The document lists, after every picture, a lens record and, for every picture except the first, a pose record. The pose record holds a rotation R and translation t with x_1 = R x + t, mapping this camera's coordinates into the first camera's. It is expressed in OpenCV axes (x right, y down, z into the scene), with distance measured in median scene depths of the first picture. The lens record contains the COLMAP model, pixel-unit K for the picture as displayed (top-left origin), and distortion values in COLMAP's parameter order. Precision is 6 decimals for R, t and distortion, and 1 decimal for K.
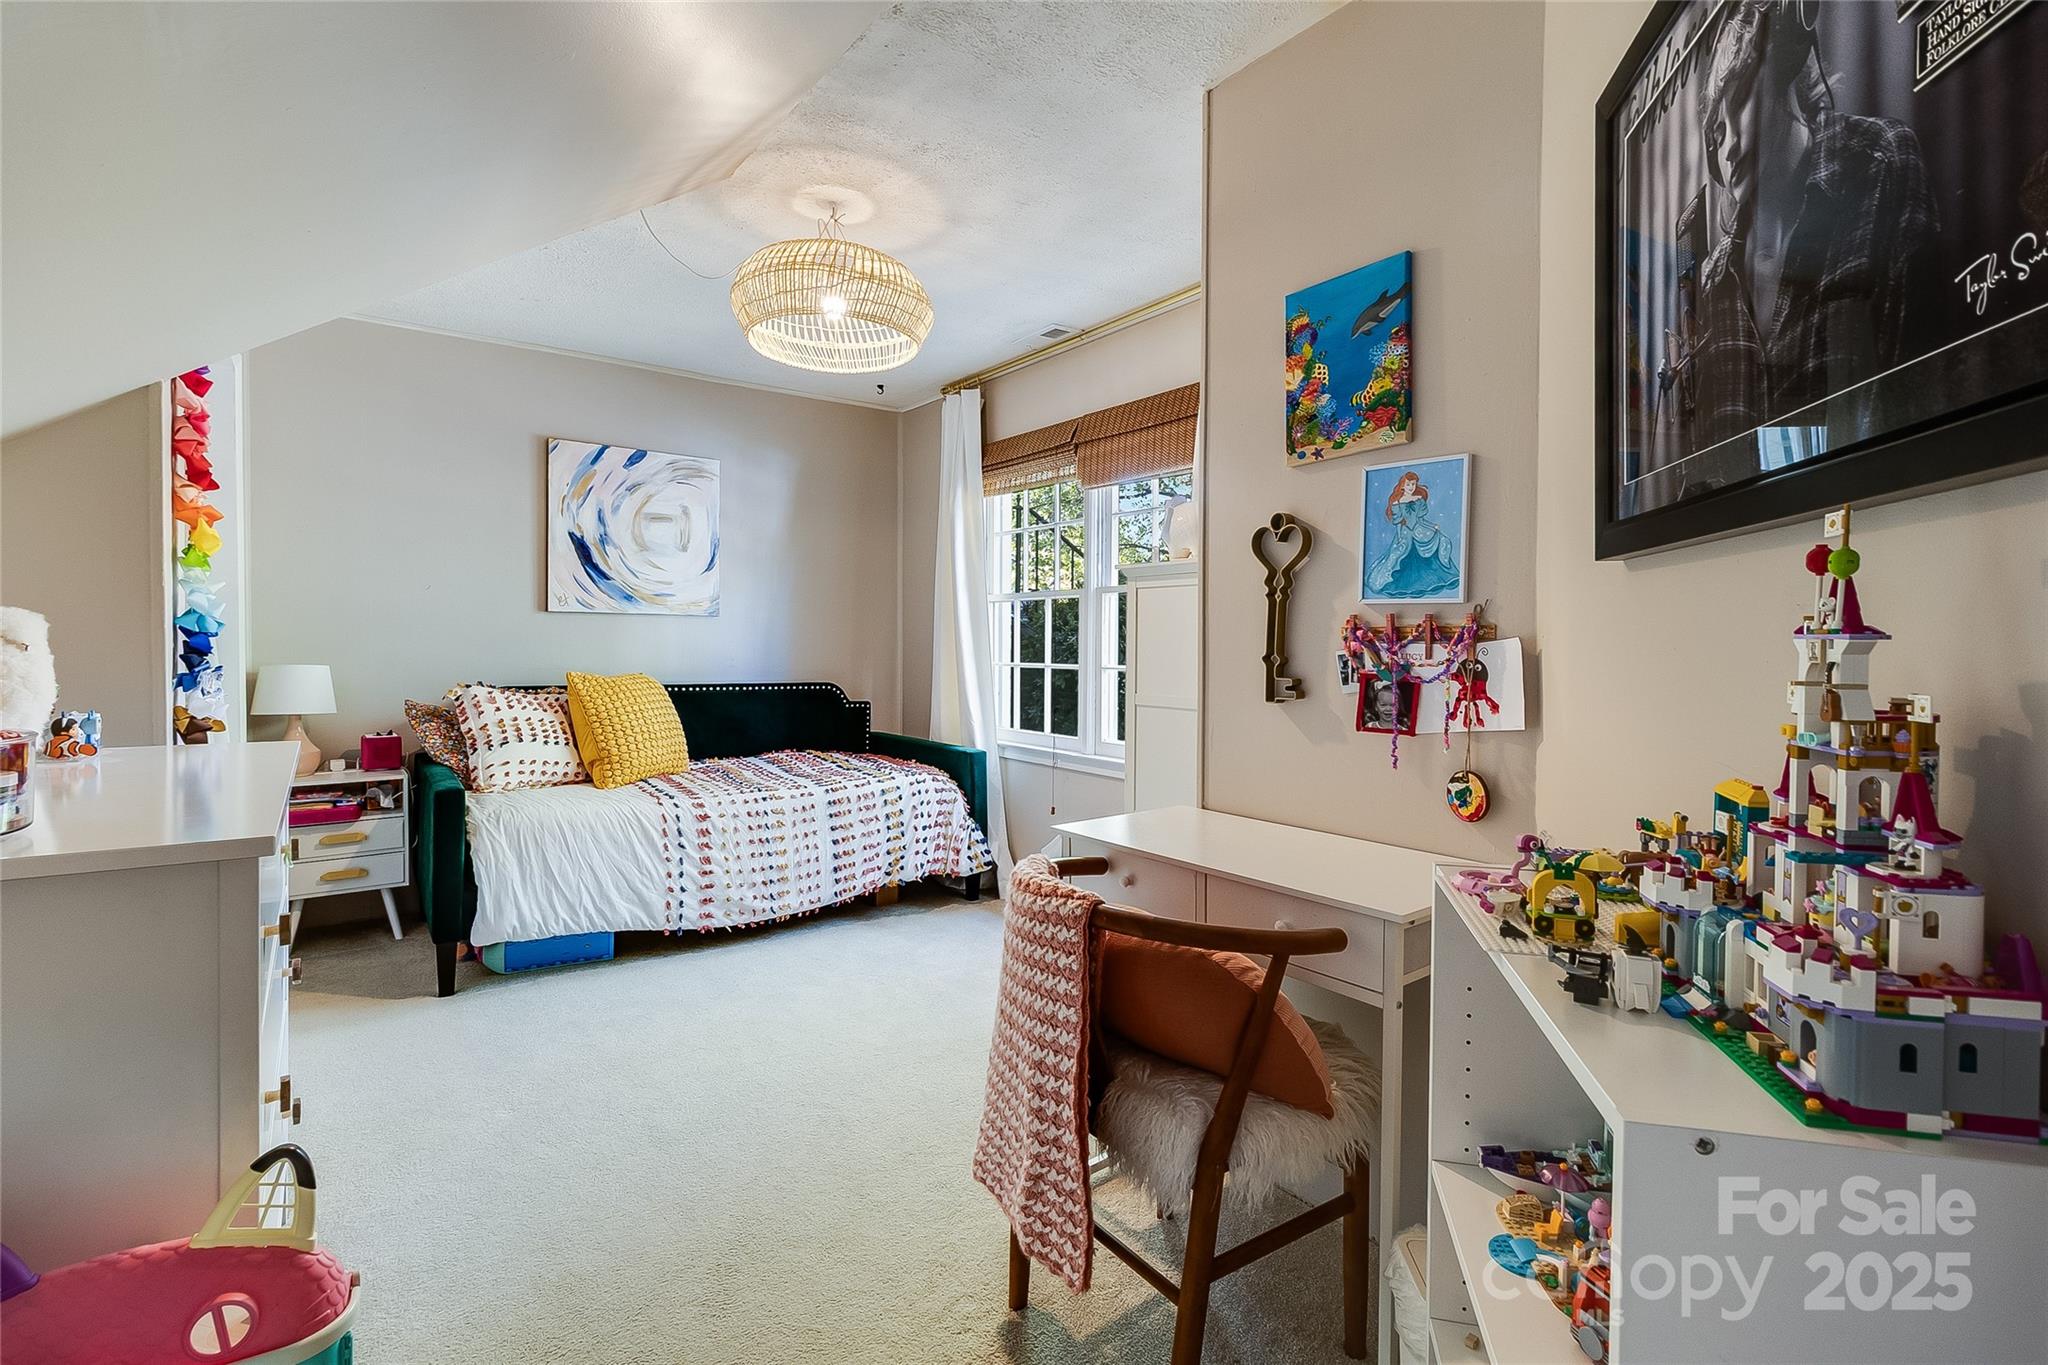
lens RADIAL K [[962.3, 0, 1034.8], [0, 962.3, 653.3], [0, 0, 1]] dist [0.001181, 0.000639]
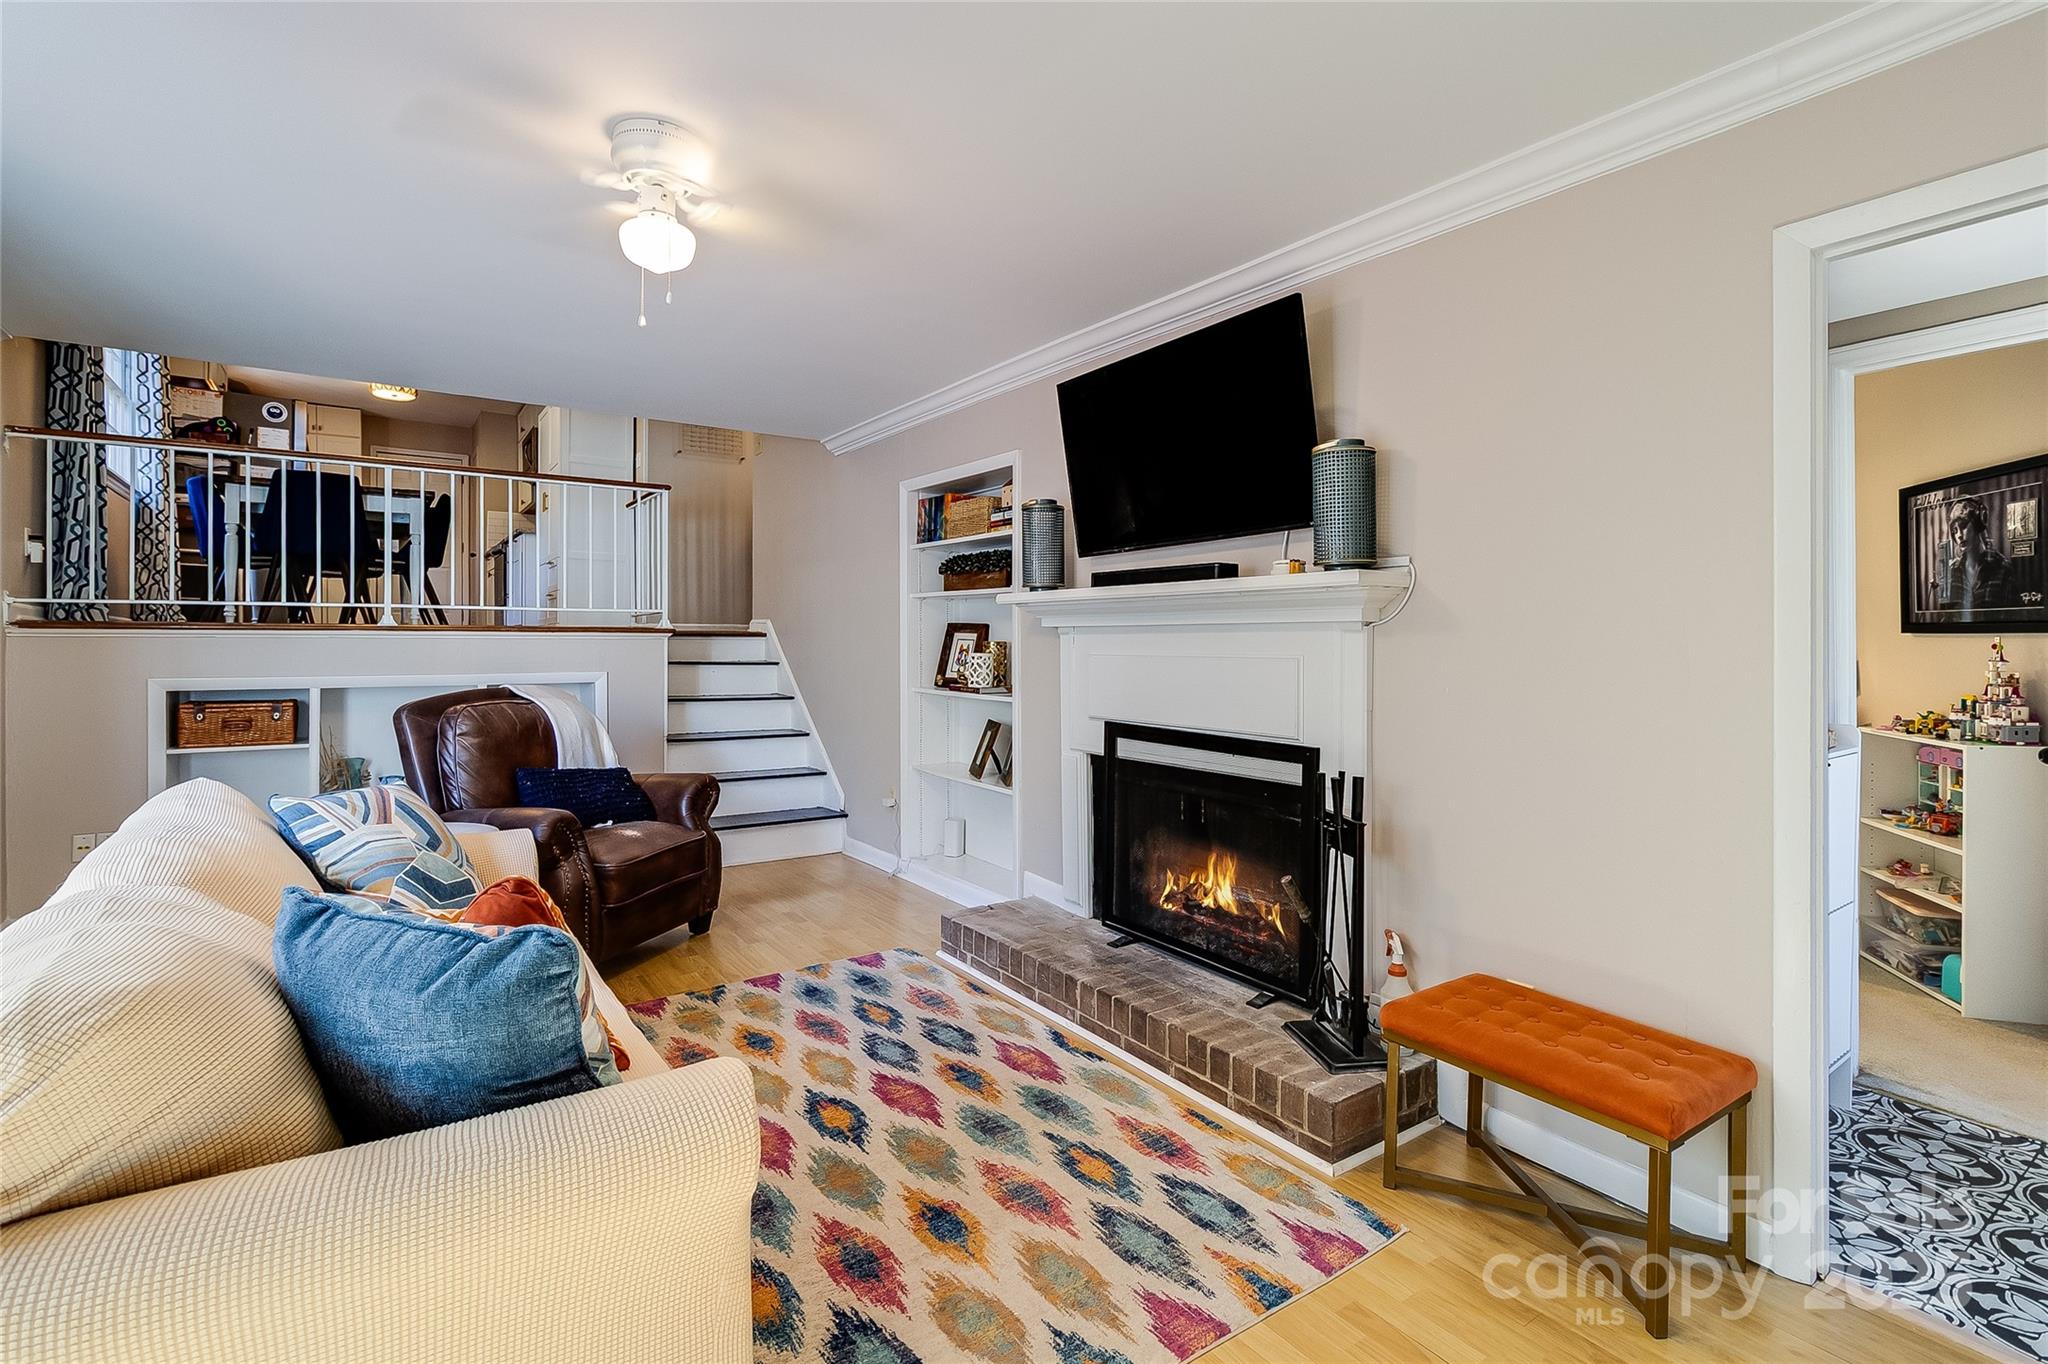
lens RADIAL K [[962.3, 0, 1034.8], [0, 962.3, 652.8], [0, 0, 1]] dist [0.001181, 0.000639]
pose [[0.999527, -0.021463, -0.022028, -2.740289], [0.021497, 0.999768, 0.001326, -0.119234], [0.021995, -0.001798, 0.999756, -2.781632]]
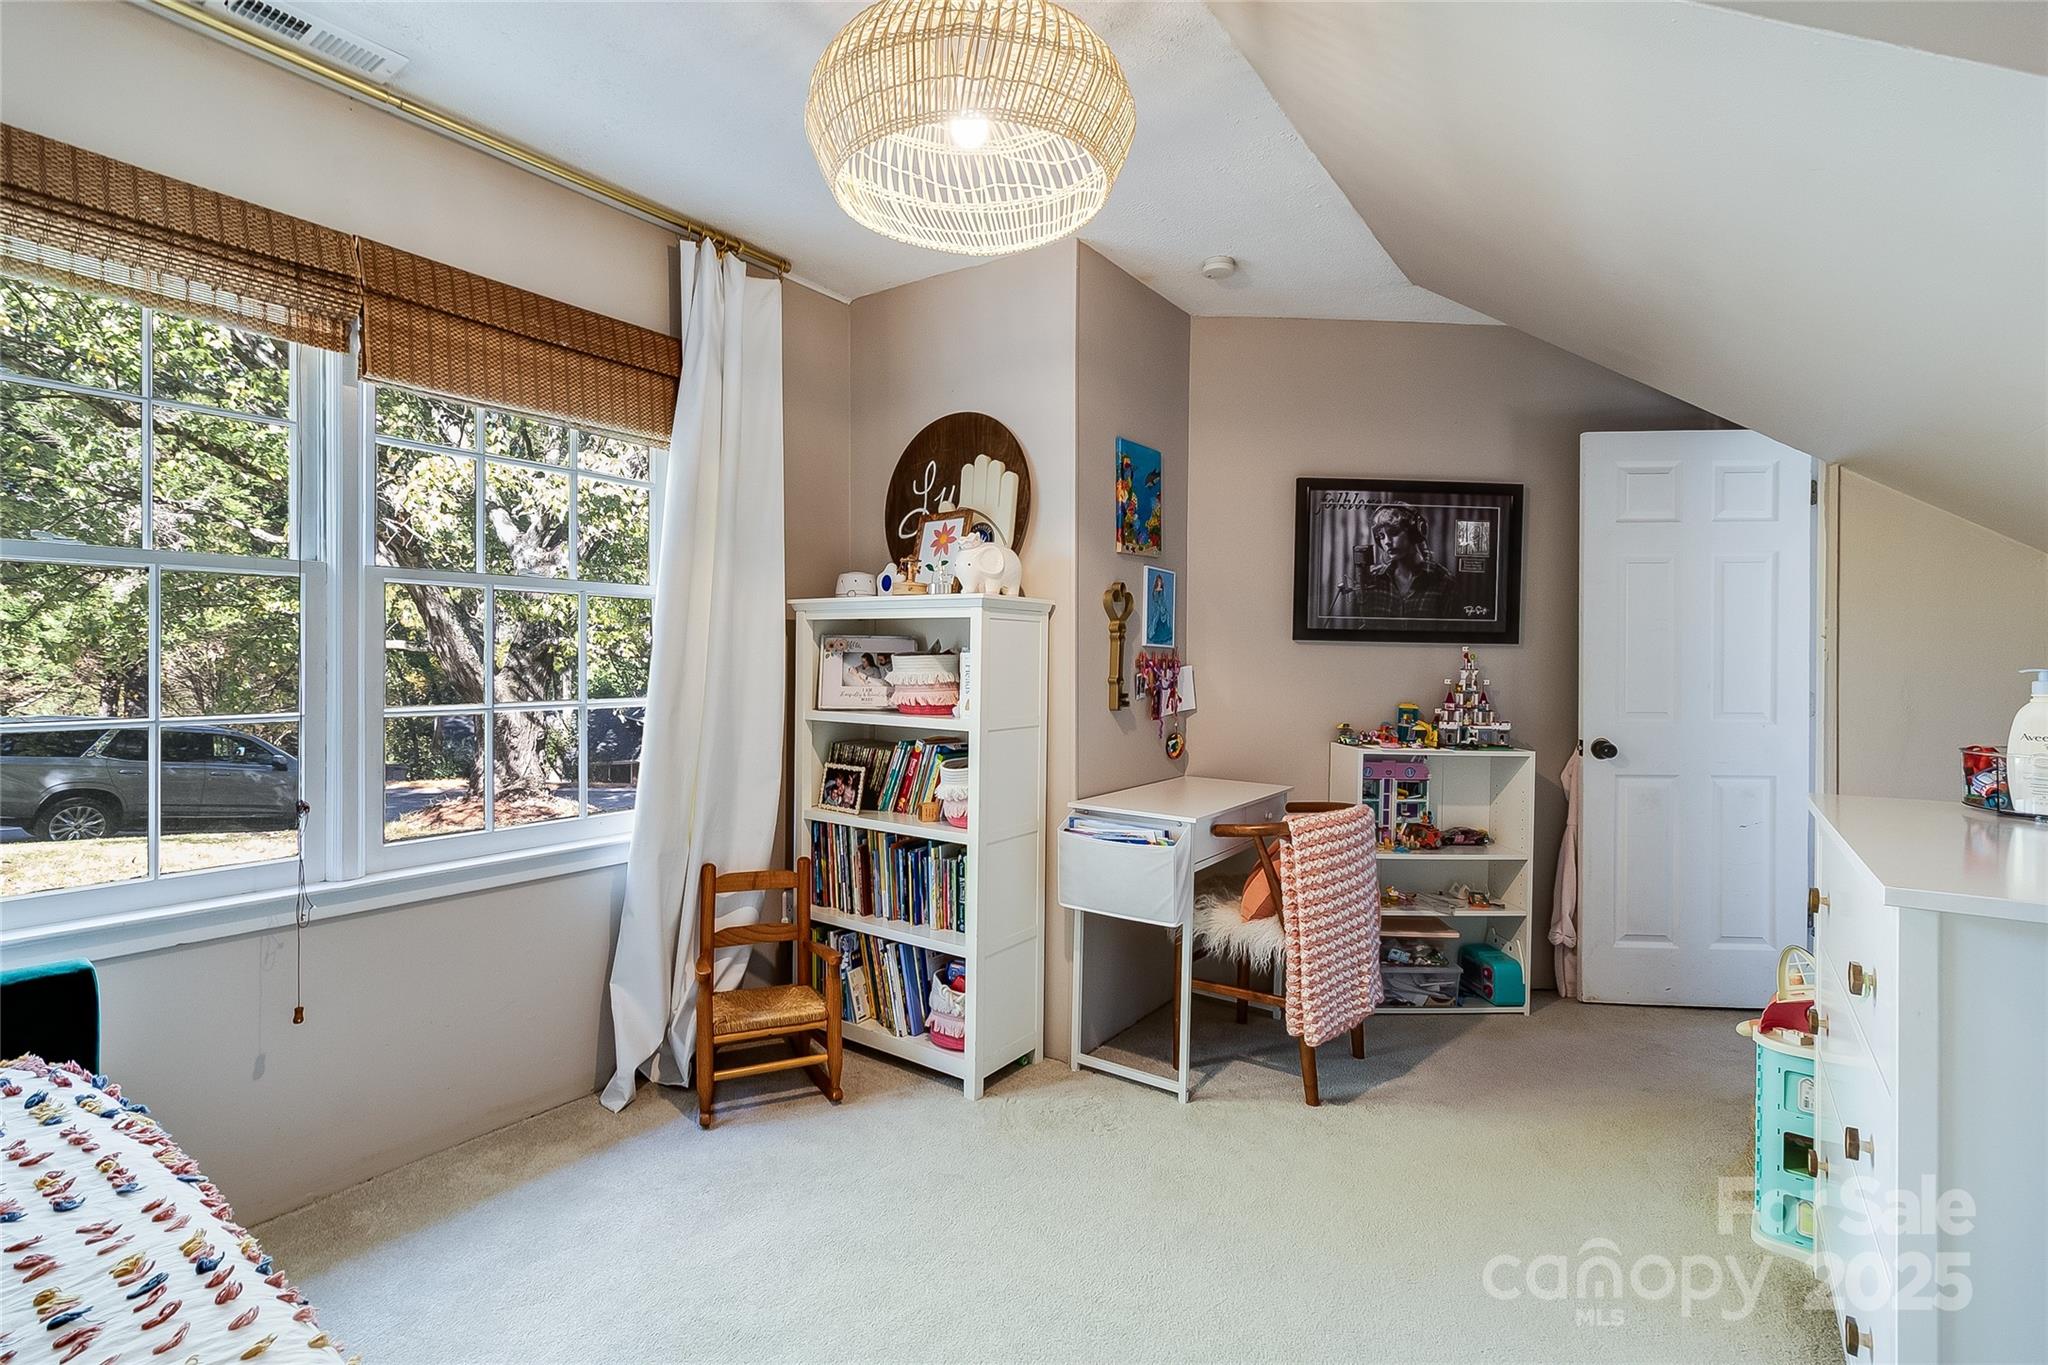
lens RADIAL K [[962.3, 0, 1034.8], [0, 962.3, 653.3], [0, 0, 1]] dist [0.001181, 0.000639]
pose [[-0.329997, -0.020733, 0.943754, -2.255098], [-0.005809, 0.999784, 0.019933, -0.134878], [-0.943964, 0.001095, -0.330047, 3.295878]]
